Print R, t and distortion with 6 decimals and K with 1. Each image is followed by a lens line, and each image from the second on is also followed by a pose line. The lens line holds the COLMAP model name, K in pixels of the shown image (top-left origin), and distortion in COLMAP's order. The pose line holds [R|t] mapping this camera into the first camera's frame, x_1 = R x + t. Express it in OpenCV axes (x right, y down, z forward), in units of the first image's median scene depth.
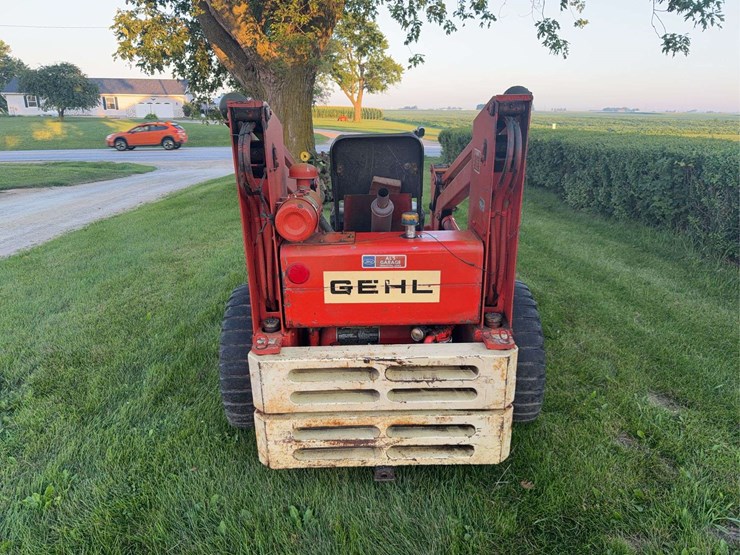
lens RADIAL K [[529.8, 0, 368.4], [0, 529.8, 280.7], [0, 0, 1]] dist [0.024675, -0.030296]
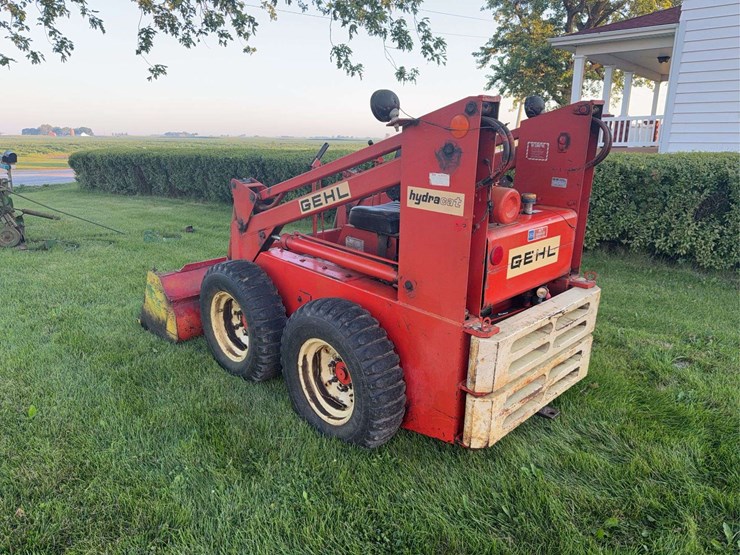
lens RADIAL K [[529.8, 0, 374.8], [0, 529.8, 279.7], [0, 0, 1]] dist [0.024675, -0.030296]
pose [[0.717143, -0.186333, 0.671555, -1.036319], [0.216402, 0.975502, 0.039576, -0.061076], [-0.662477, 0.116944, 0.739897, 0.356924]]
